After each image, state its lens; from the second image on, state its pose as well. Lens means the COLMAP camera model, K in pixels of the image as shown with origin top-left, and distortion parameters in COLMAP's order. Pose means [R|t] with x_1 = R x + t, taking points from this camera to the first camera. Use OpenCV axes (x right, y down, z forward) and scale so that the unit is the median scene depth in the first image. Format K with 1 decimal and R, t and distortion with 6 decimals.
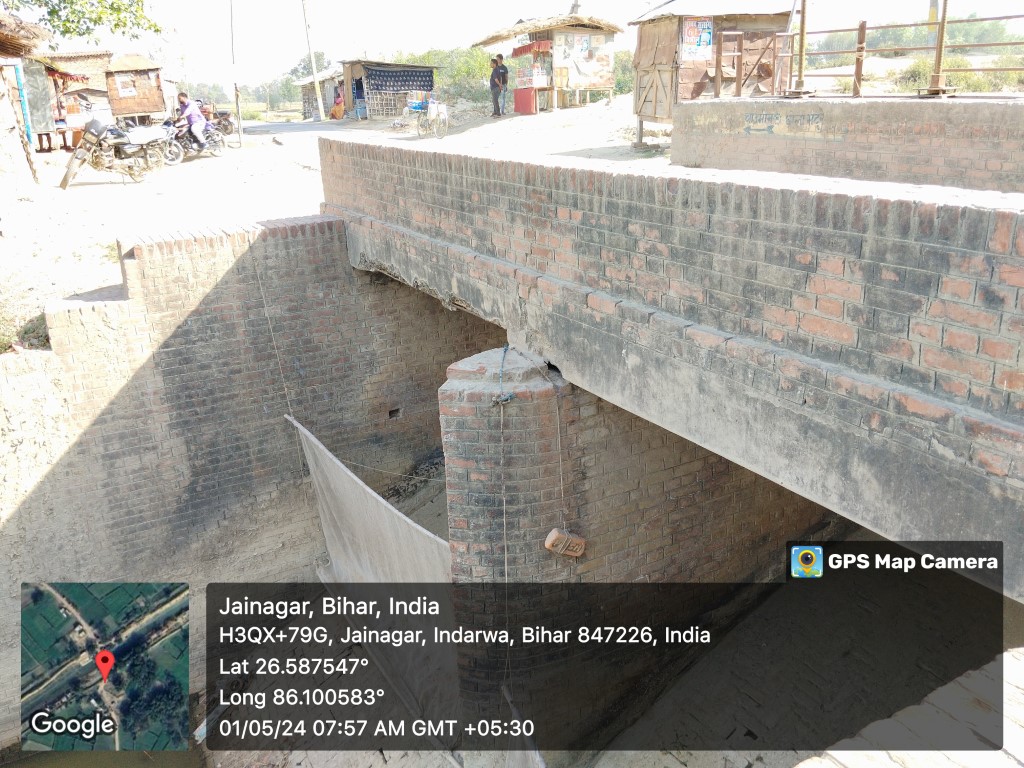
lens RADIAL K [[856.2, 0, 512.8], [0, 856.2, 386.7], [0, 0, 1]] dist [0.062926, -0.123950]
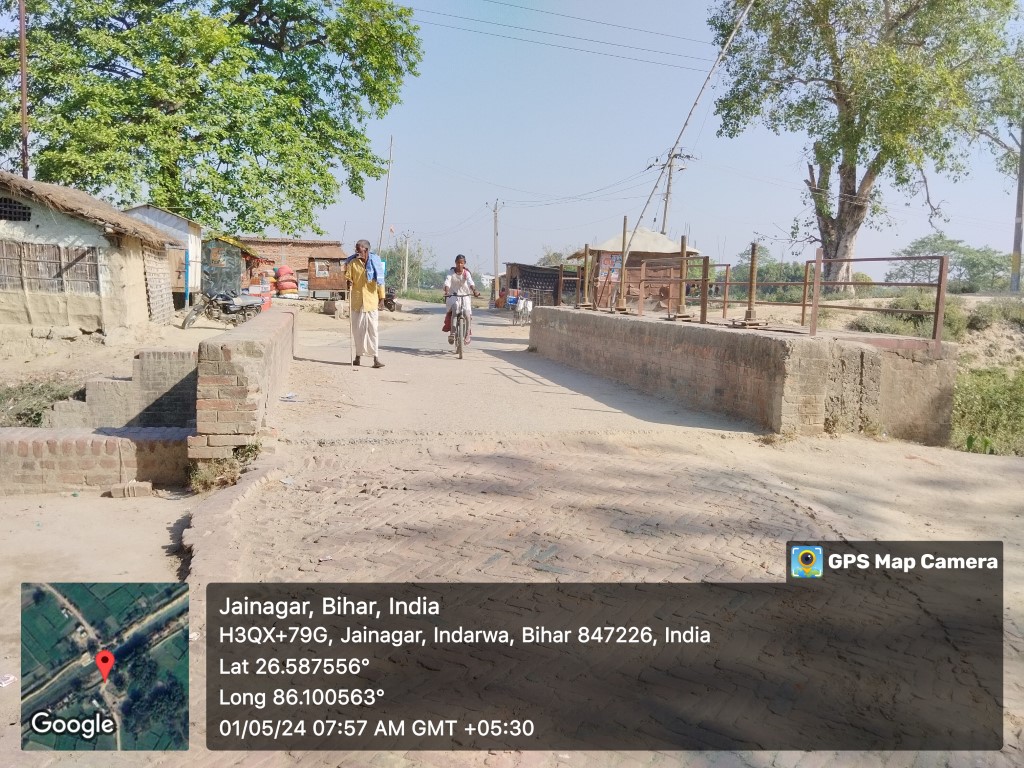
lens RADIAL K [[856.2, 0, 509.4], [0, 856.2, 386.9], [0, 0, 1]] dist [0.062926, -0.123950]
pose [[0.960723, 0.106691, -0.256180, 0.480490], [-0.159966, 0.967251, -0.197072, 0.086871], [0.226765, 0.230312, 0.946327, -0.320874]]
